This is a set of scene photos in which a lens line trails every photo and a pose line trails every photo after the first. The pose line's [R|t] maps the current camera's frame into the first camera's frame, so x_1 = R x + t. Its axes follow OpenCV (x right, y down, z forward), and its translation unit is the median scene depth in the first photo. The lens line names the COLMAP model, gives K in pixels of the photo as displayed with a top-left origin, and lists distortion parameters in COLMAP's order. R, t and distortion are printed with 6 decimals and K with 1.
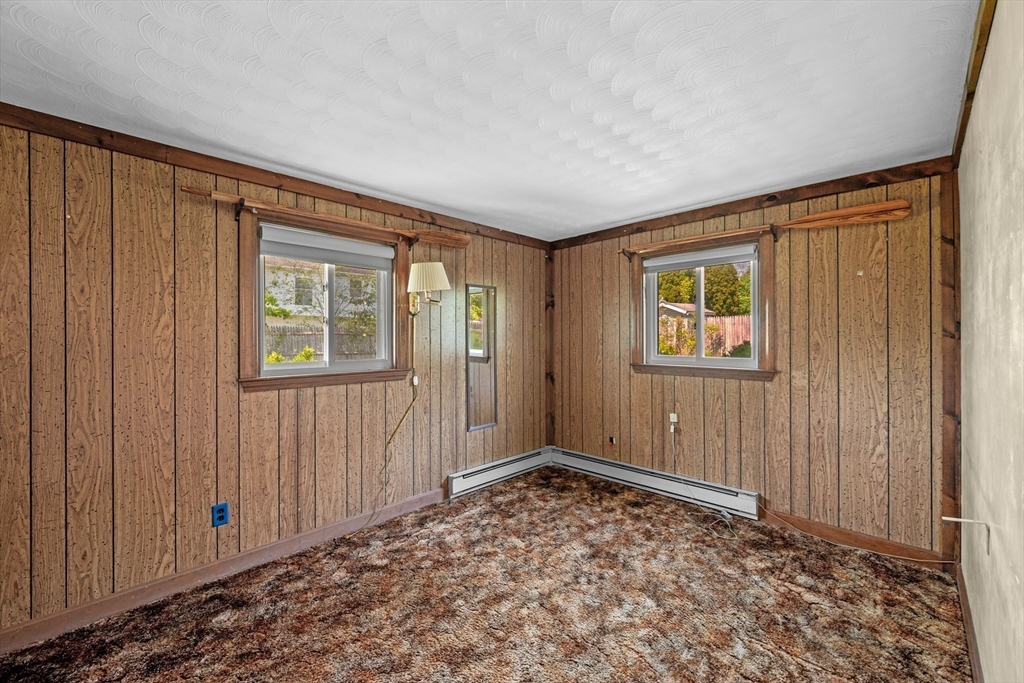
lens RADIAL K [[408.9, 0, 509.9], [0, 408.9, 339.0], [0, 0, 1]] dist [0.006030, -0.000470]
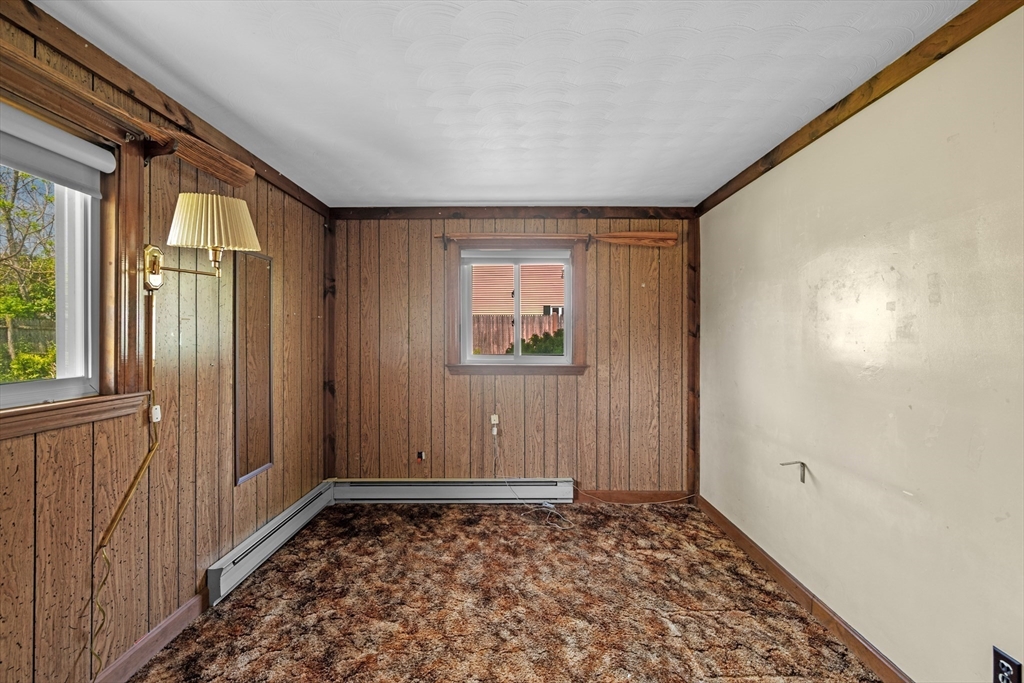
lens RADIAL K [[428.8, 0, 514.8], [0, 428.8, 337.5], [0, 0, 1]] dist [0.004931, 0.000223]
pose [[0.715553, 0.002110, 0.698555, -0.296002], [-0.001448, 0.999998, -0.001536, 0.002869], [-0.698557, 0.000088, 0.715555, 0.279837]]
